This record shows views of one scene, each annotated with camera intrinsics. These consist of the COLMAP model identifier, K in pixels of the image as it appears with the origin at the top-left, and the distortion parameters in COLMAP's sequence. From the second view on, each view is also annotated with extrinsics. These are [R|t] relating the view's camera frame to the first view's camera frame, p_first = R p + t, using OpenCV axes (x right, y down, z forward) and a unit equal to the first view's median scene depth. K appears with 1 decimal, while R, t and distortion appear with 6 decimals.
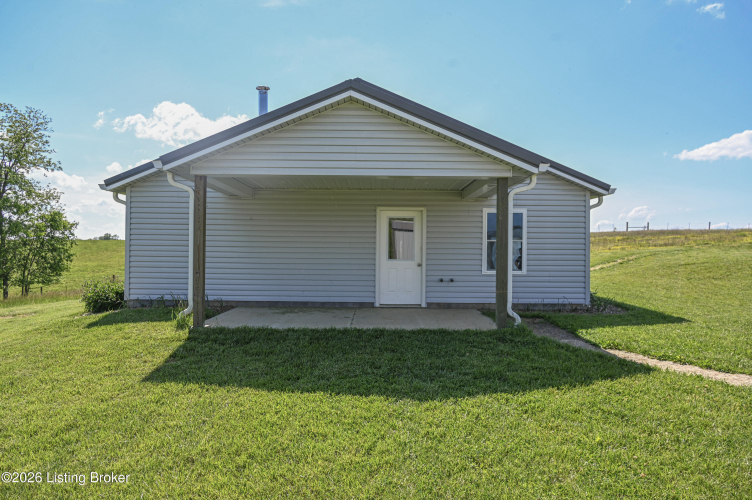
lens RADIAL K [[528.5, 0, 376.0], [0, 528.5, 253.5], [0, 0, 1]] dist [0.001569, 0.000243]
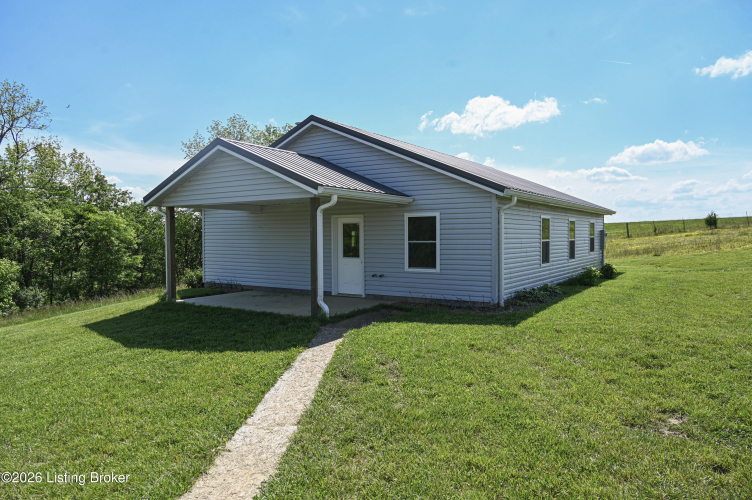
lens RADIAL K [[528.5, 0, 375.2], [0, 528.5, 247.2], [0, 0, 1]] dist [0.001569, 0.000243]
pose [[0.816553, -0.000141, -0.577271, 0.802087], [0.011267, 0.999813, 0.015693, -0.030936], [0.577161, -0.019318, 0.816402, 0.037302]]
